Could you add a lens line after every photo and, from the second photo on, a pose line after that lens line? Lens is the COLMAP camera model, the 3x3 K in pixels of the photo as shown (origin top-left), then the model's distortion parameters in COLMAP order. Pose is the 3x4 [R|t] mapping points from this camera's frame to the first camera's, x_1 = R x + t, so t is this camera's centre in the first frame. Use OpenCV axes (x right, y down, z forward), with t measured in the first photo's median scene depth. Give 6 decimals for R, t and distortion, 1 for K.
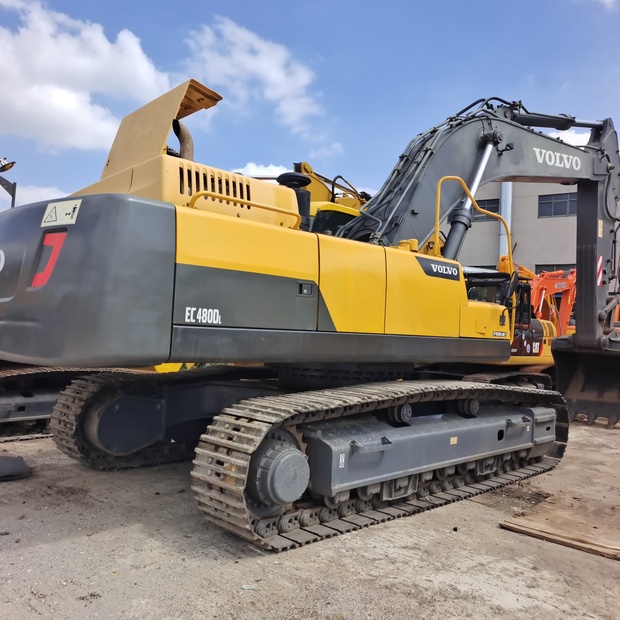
lens RADIAL K [[577.1, 0, 300.3], [0, 577.1, 320.6], [0, 0, 1]] dist [0.009167, 0.000000]
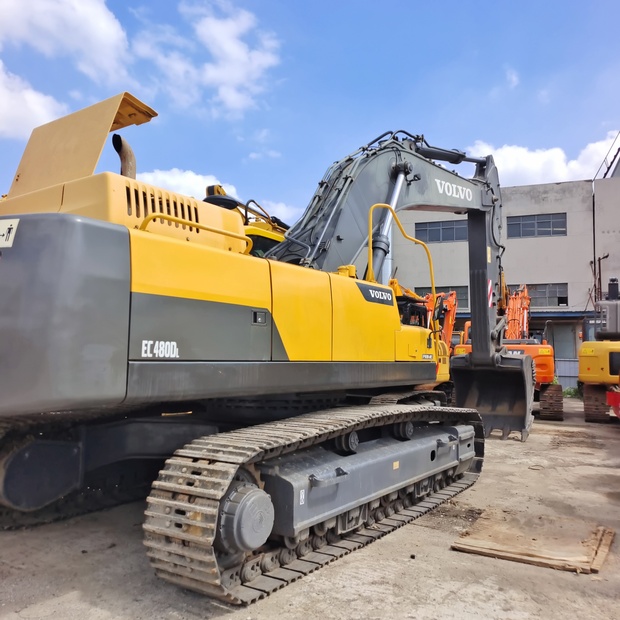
lens RADIAL K [[577.1, 0, 308.4], [0, 577.1, 314.5], [0, 0, 1]] dist [0.009167, 0.000000]
pose [[0.974825, -0.016454, 0.222365, -0.112665], [0.027616, 0.998505, -0.047181, -0.011016], [-0.221256, 0.052134, 0.973821, 0.050689]]
